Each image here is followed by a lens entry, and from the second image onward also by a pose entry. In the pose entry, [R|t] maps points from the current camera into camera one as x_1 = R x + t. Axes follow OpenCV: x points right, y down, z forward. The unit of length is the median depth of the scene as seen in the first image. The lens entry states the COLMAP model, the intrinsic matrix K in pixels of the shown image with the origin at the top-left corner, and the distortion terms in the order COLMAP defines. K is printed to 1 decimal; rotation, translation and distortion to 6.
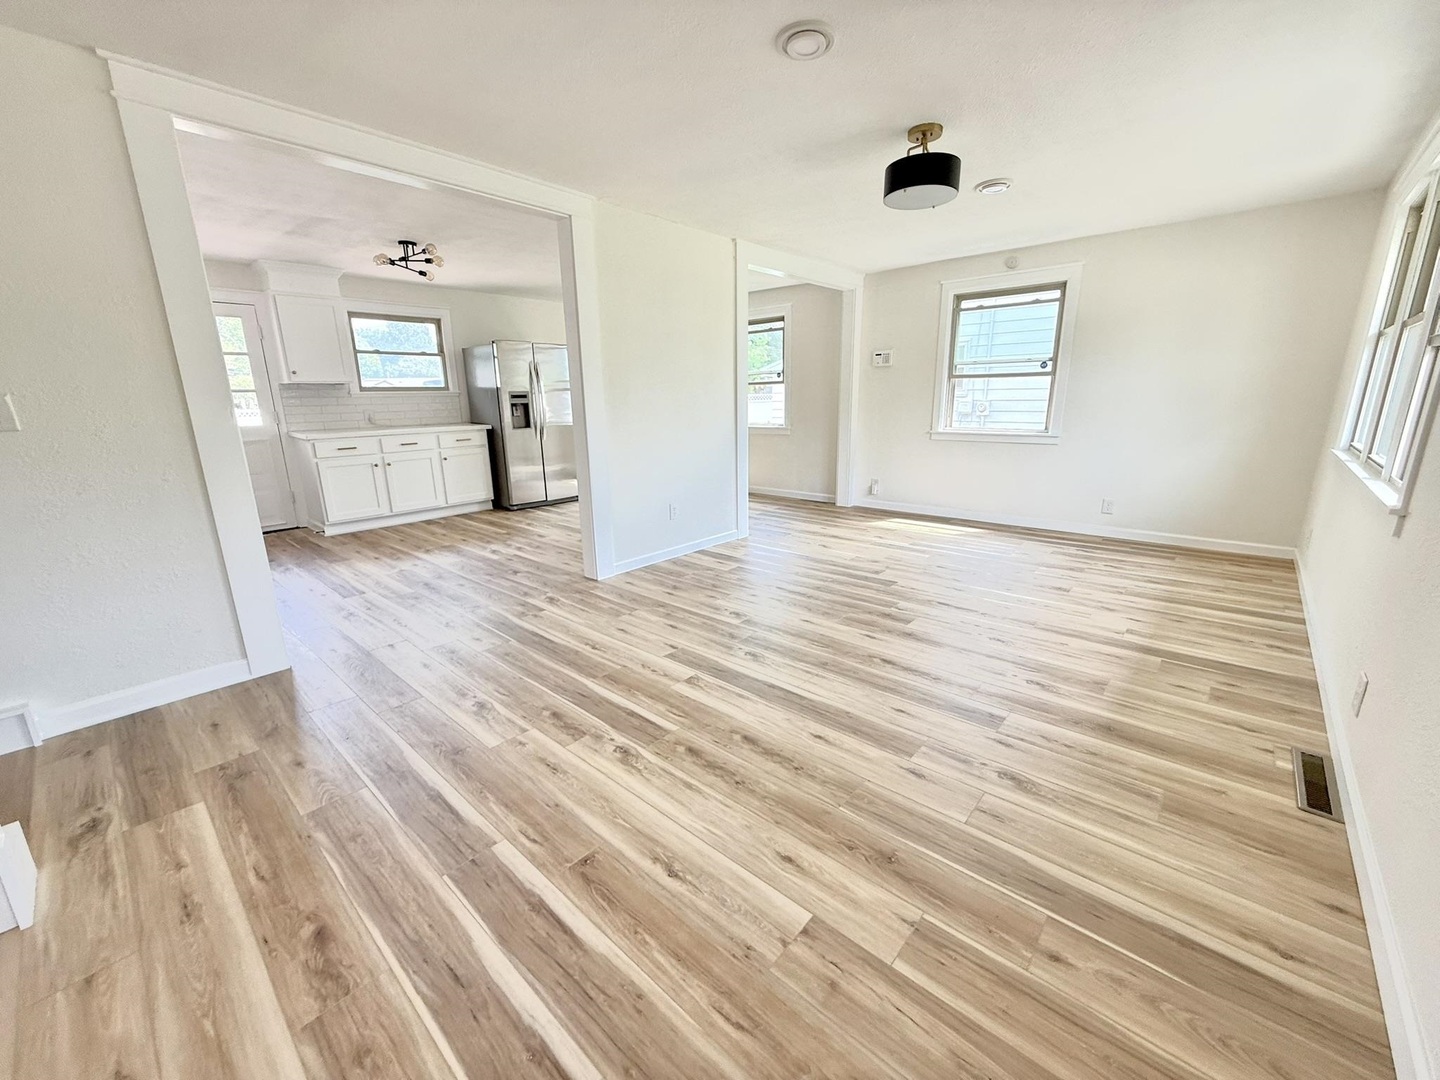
lens RADIAL K [[574.9, 0, 714.9], [0, 574.9, 540.0], [0, 0, 1]] dist [-0.001420, 0.000482]
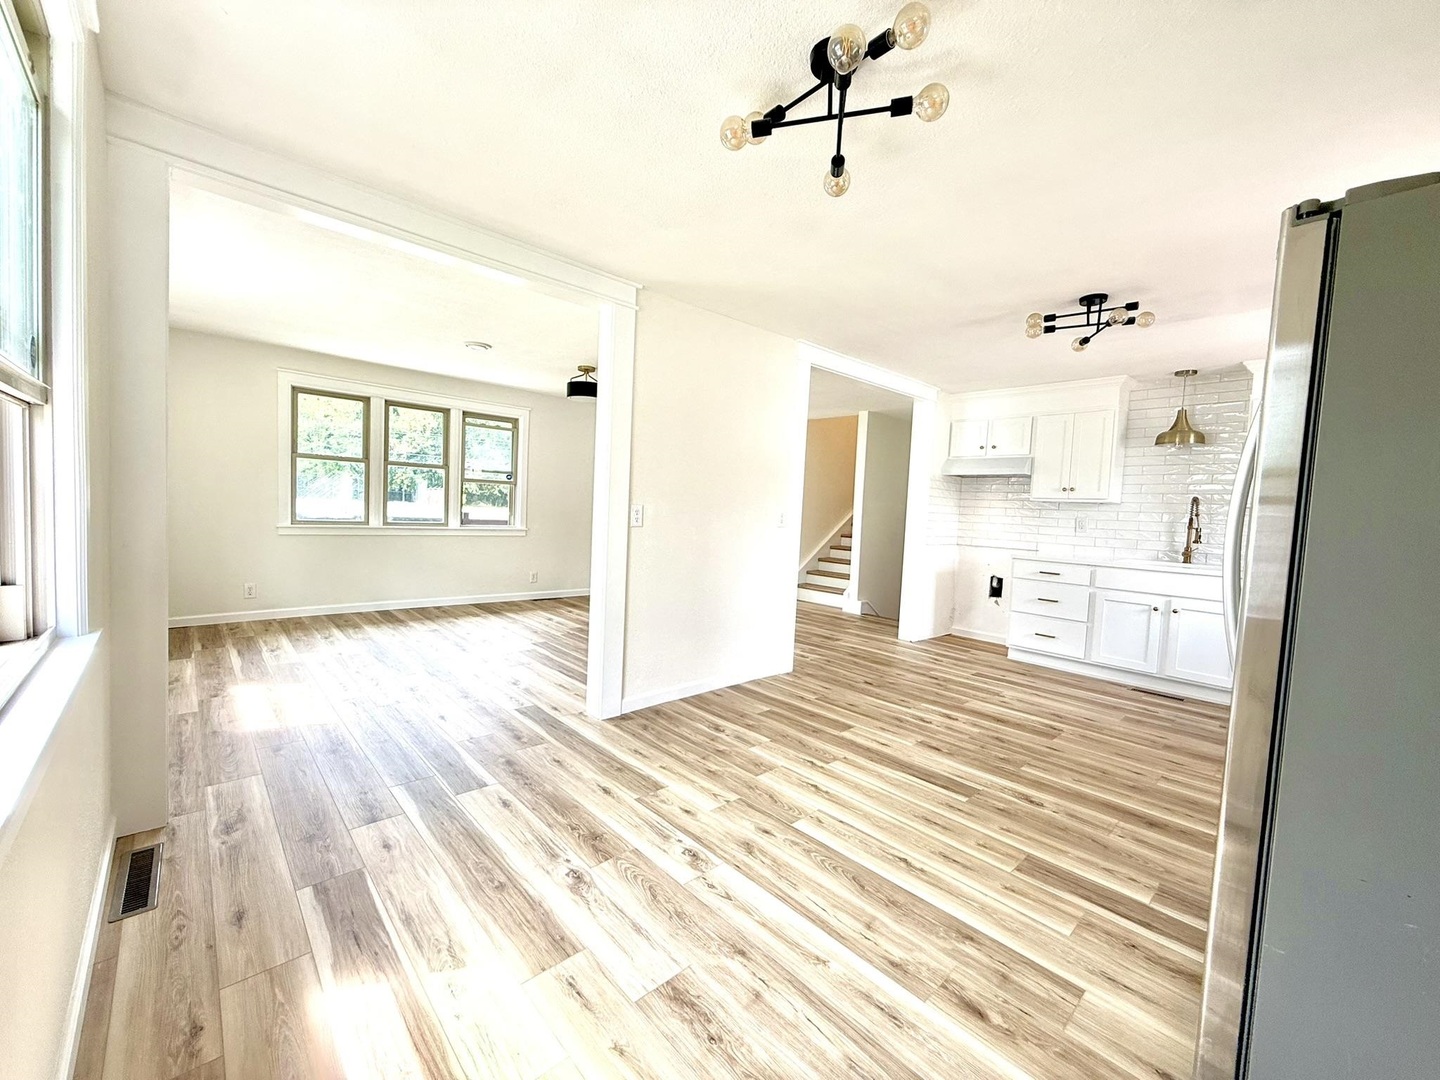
lens RADIAL K [[574.9, 0, 714.9], [0, 574.9, 540.0], [0, 0, 1]] dist [-0.001420, 0.000482]
pose [[-0.995147, -0.035853, 0.091632, -0.156778], [-0.007307, 0.955610, 0.294543, -0.444446], [-0.098125, 0.292444, -0.951235, 1.798001]]
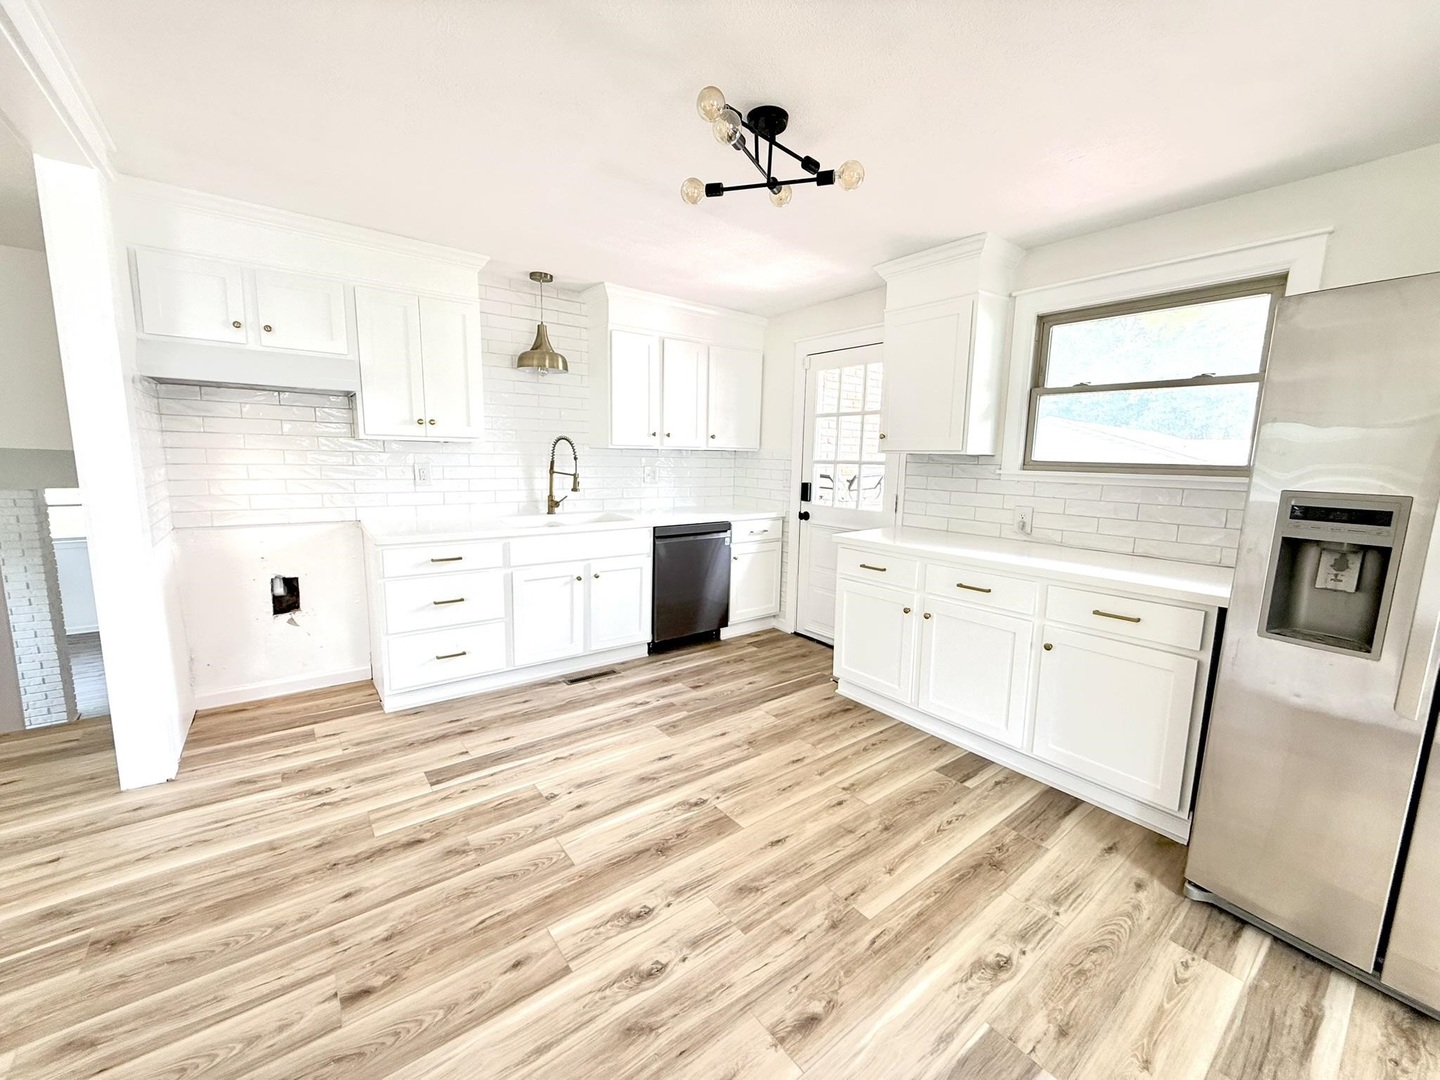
lens RADIAL K [[574.9, 0, 714.9], [0, 574.9, 540.0], [0, 0, 1]] dist [-0.001420, 0.000482]
pose [[-0.180066, 0.154345, -0.971470, -0.087632], [-0.259449, 0.945188, 0.198259, -0.309556], [0.948822, 0.287746, -0.130151, 1.110420]]
